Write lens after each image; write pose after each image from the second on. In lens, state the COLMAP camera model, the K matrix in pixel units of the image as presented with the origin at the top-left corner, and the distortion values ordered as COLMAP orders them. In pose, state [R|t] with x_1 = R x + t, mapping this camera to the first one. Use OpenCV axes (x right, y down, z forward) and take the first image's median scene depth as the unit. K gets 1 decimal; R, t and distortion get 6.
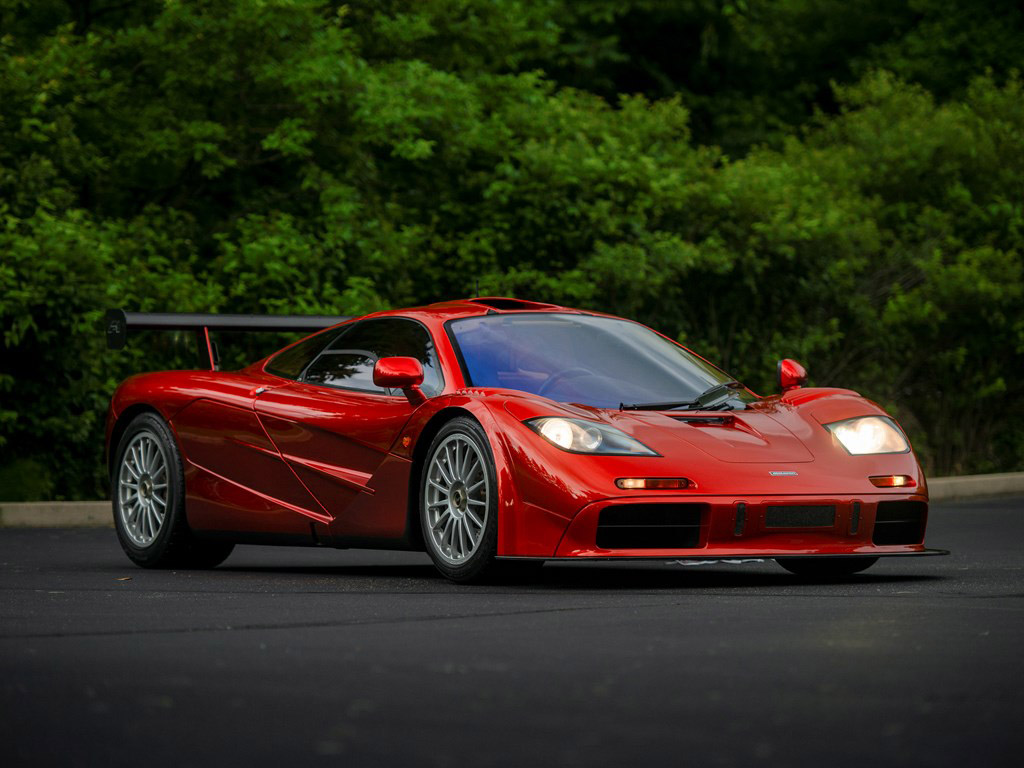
lens RADIAL K [[4805.2, 0, 512.0], [0, 4805.2, 384.0], [0, 0, 1]] dist [0.911500, 5.140968]
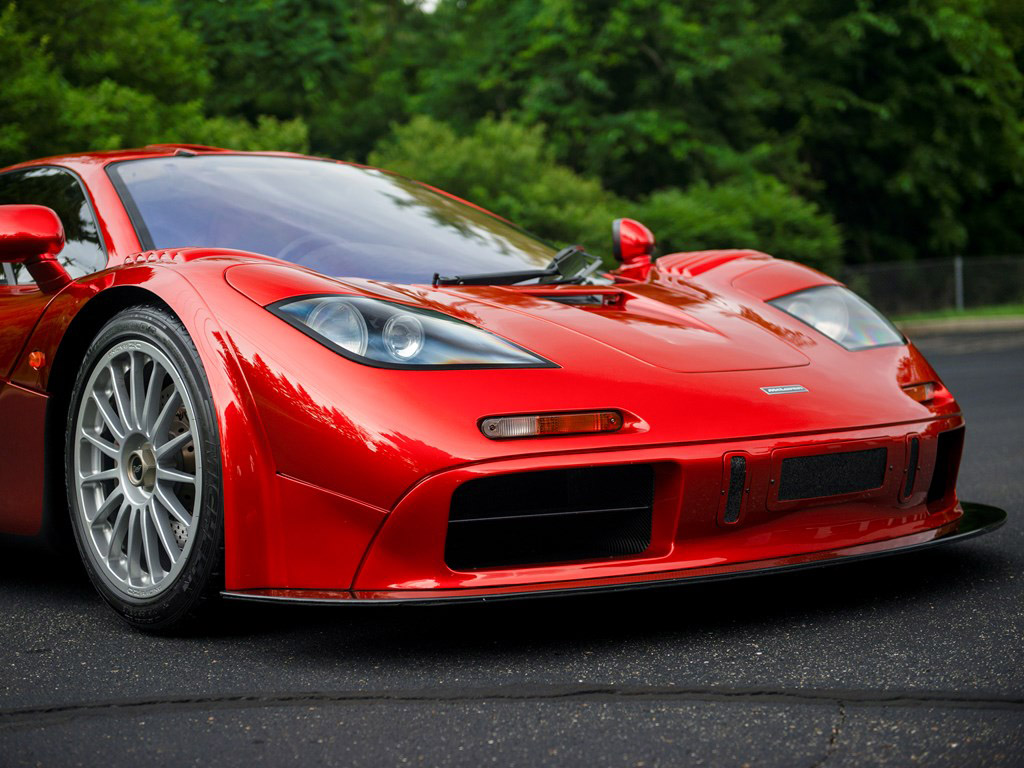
lens RADIAL K [[1705.9, 0, 511.0], [0, 1705.9, 366.0], [0, 0, 1]] dist [0.056344, 0.168681]
pose [[0.980610, -0.041908, 0.191438, -0.004273], [0.039125, 0.999067, 0.018293, 0.007221], [-0.192026, -0.010448, 0.981334, 0.517050]]
